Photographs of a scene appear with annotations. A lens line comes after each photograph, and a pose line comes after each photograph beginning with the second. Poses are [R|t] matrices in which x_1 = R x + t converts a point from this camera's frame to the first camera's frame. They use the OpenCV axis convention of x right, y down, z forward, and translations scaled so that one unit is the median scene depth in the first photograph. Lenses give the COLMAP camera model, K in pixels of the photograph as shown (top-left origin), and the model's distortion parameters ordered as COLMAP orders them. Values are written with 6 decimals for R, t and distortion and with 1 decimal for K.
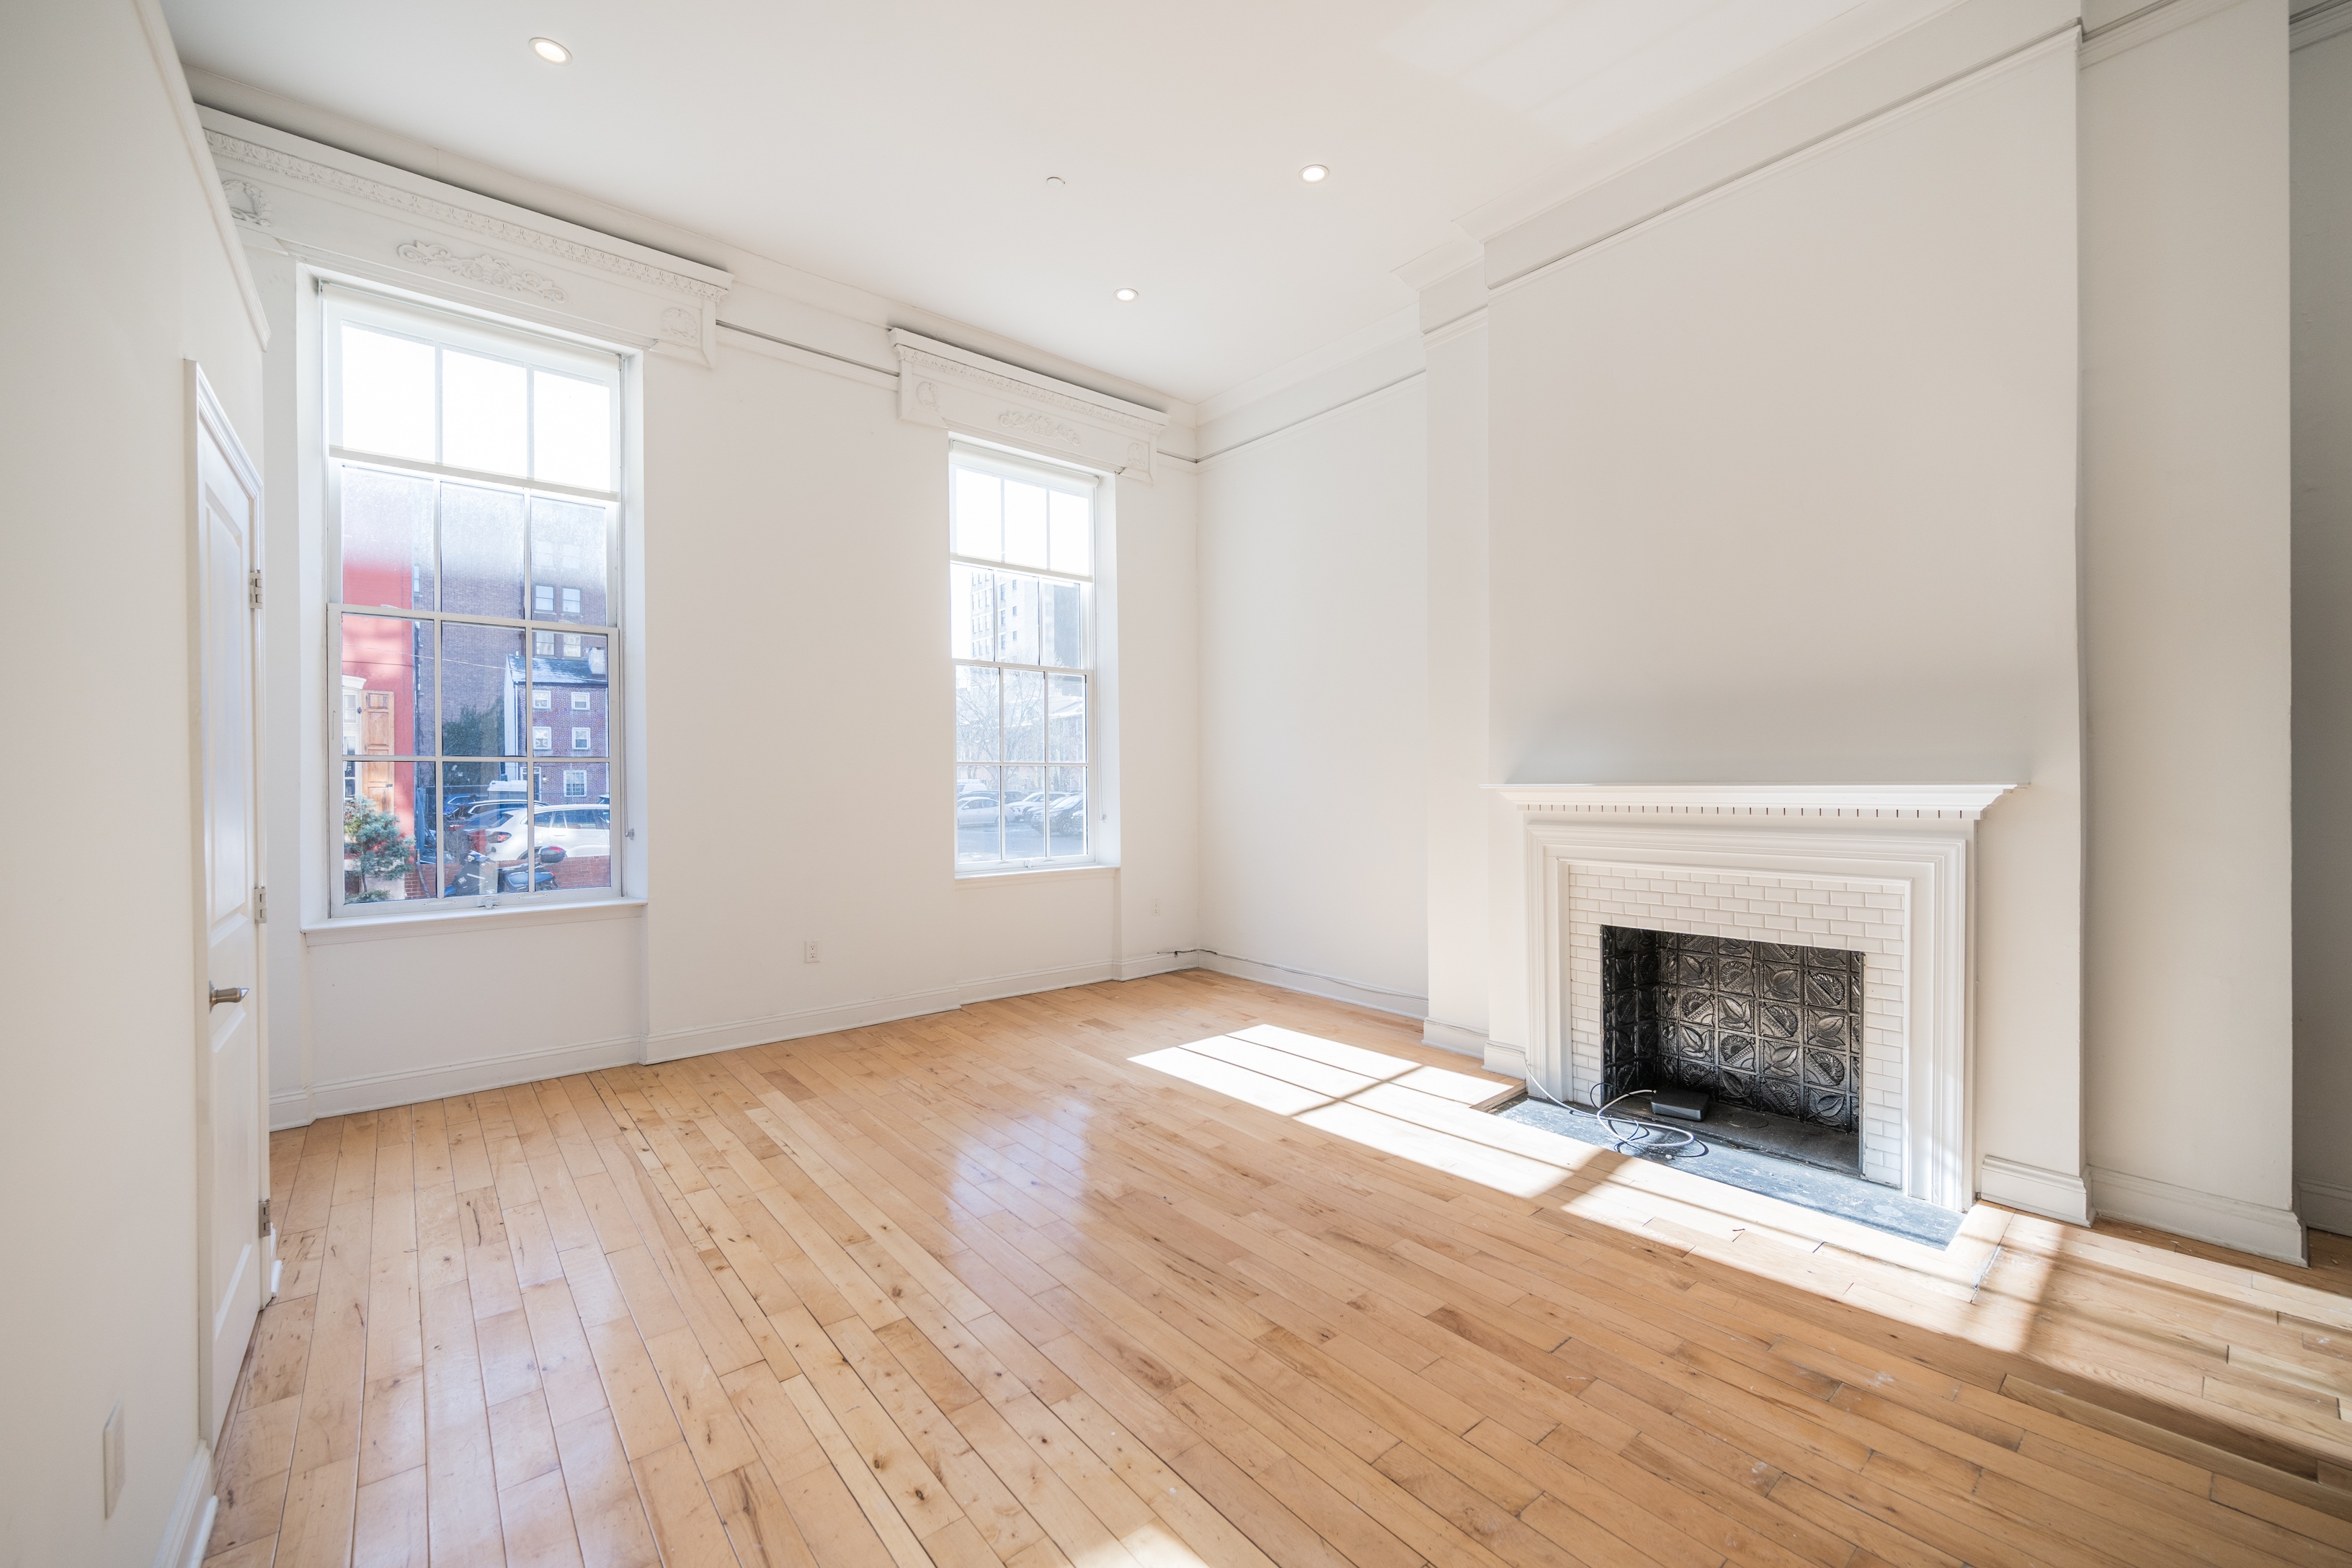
lens RADIAL K [[922.5, 0, 1181.4], [0, 922.5, 782.6], [0, 0, 1]] dist [-0.003164, -0.000306]
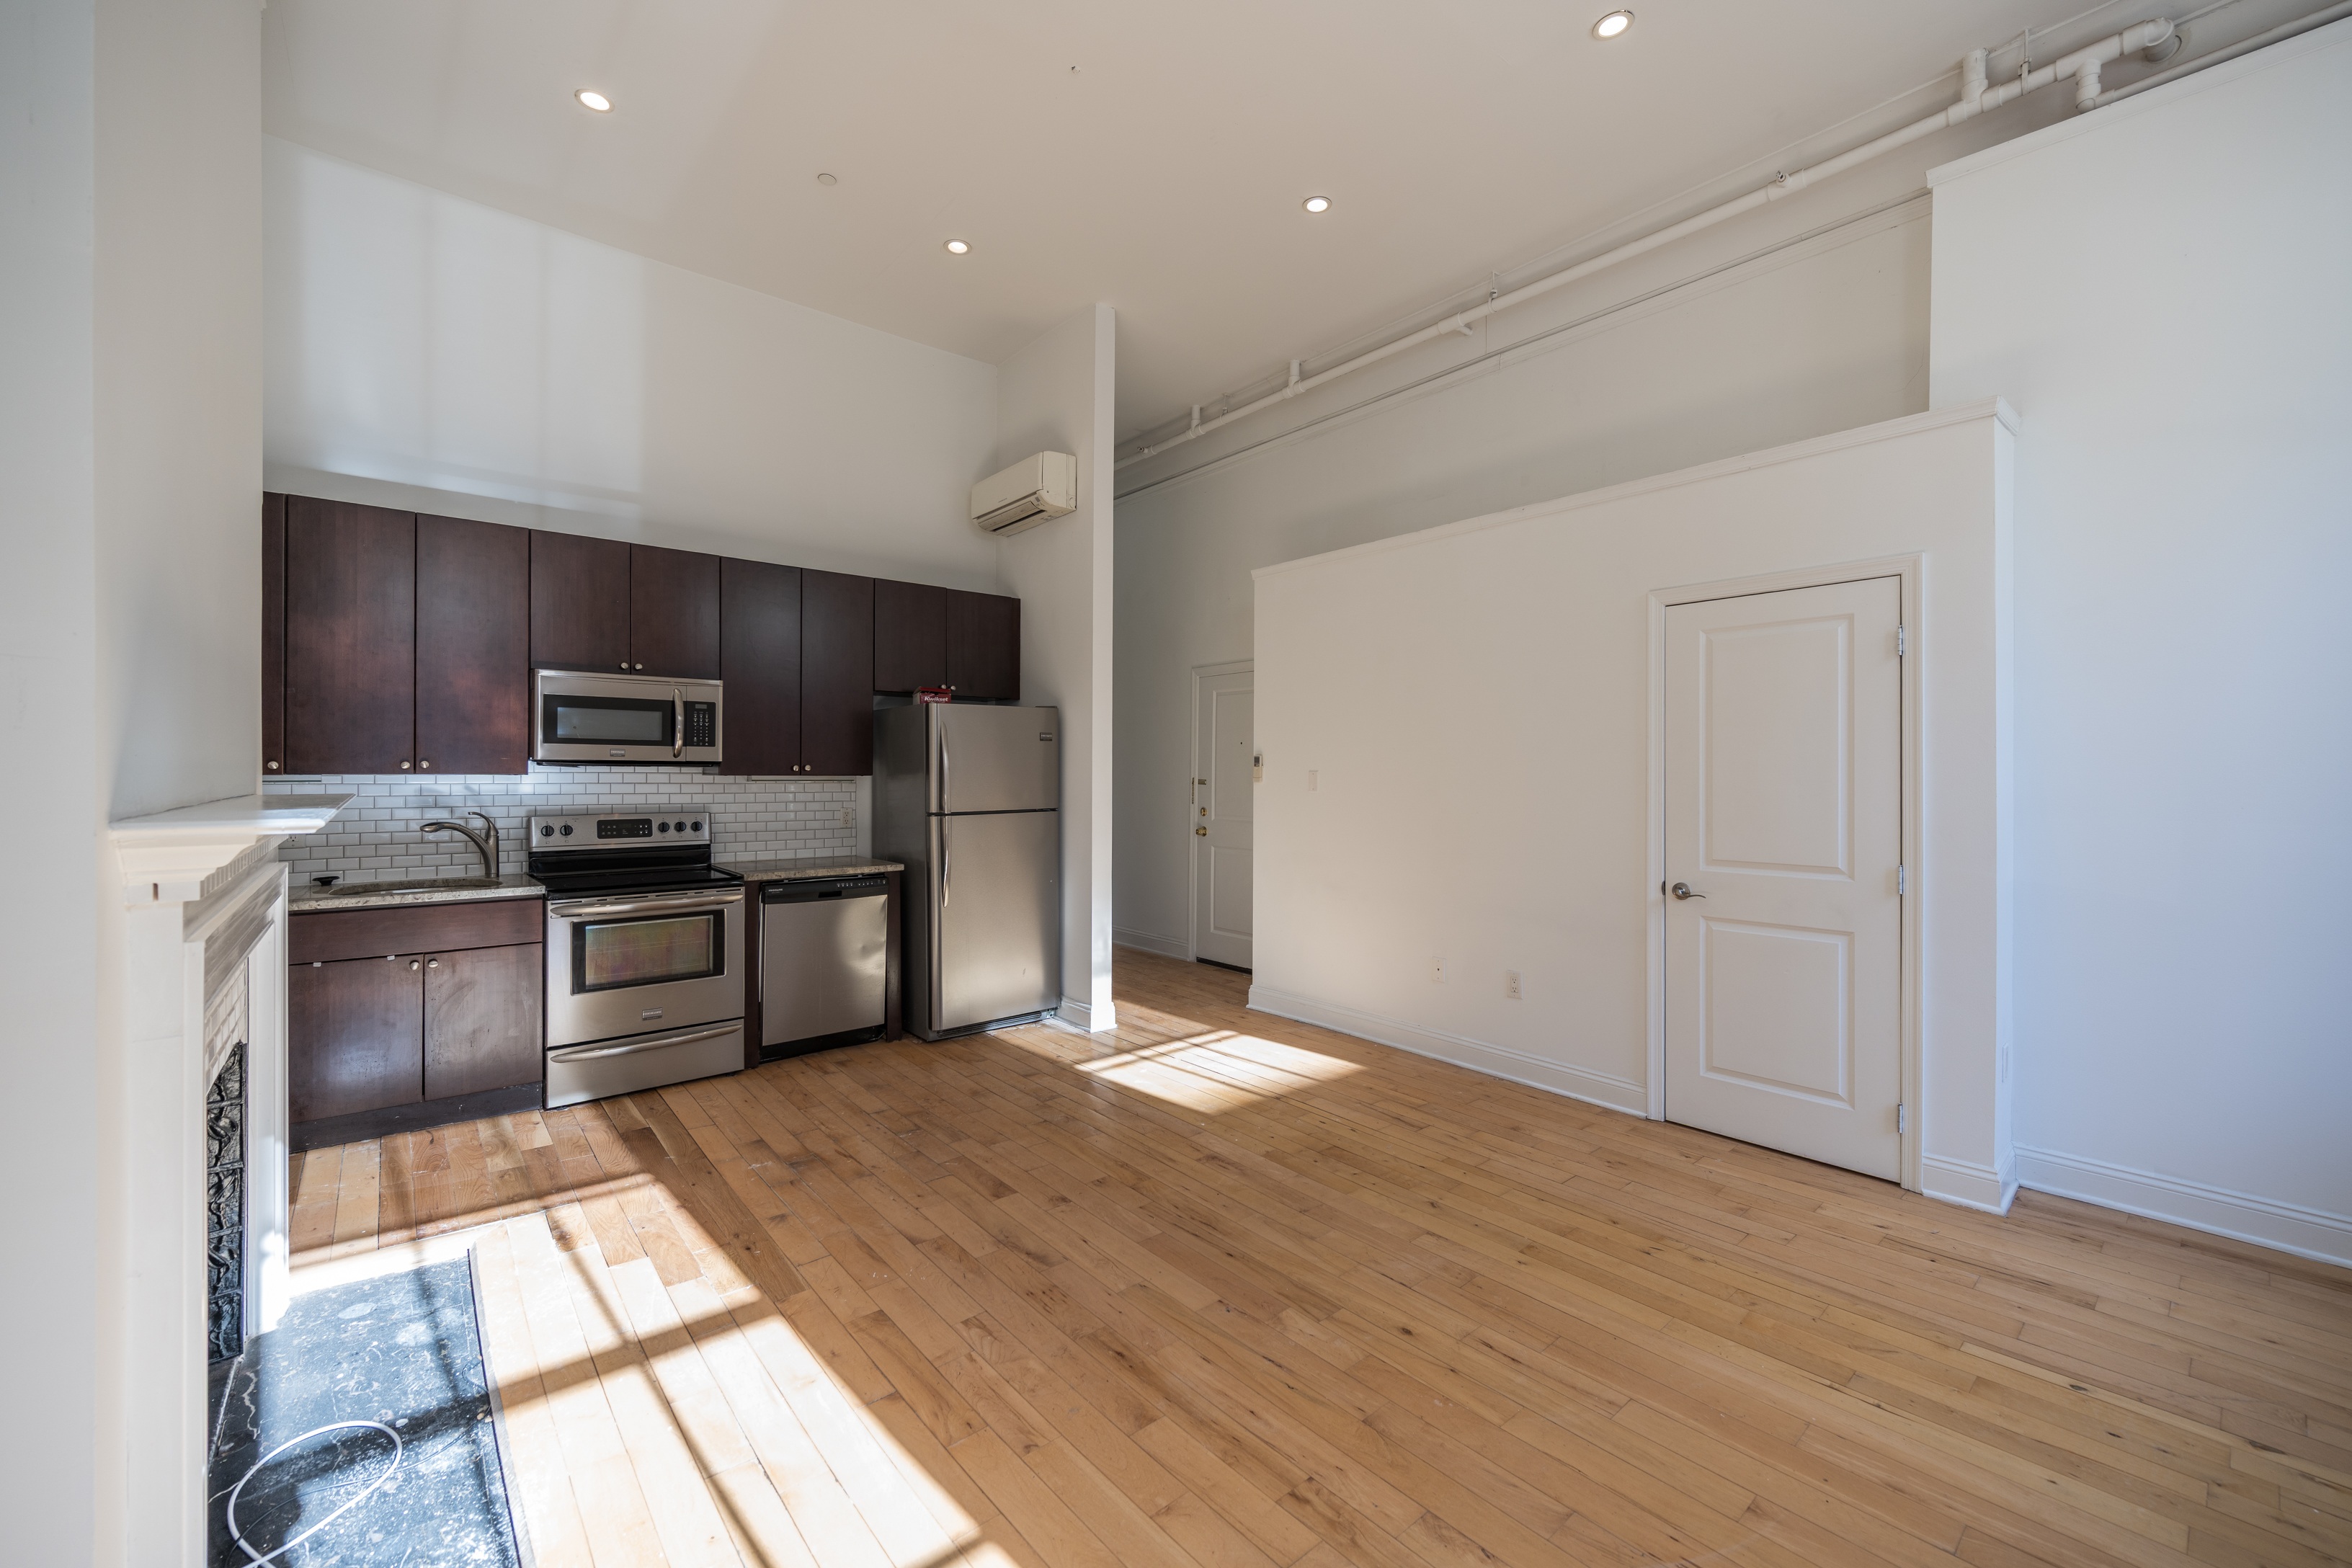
lens RADIAL K [[937.8, 0, 1181.7], [0, 937.8, 772.9], [0, 0, 1]] dist [-0.001721, -0.000397]
pose [[-0.999996, 0.002606, -0.000905, 0.019017], [0.002605, 0.999995, 0.001839, -0.016700], [0.000910, 0.001836, -0.999998, 1.526385]]
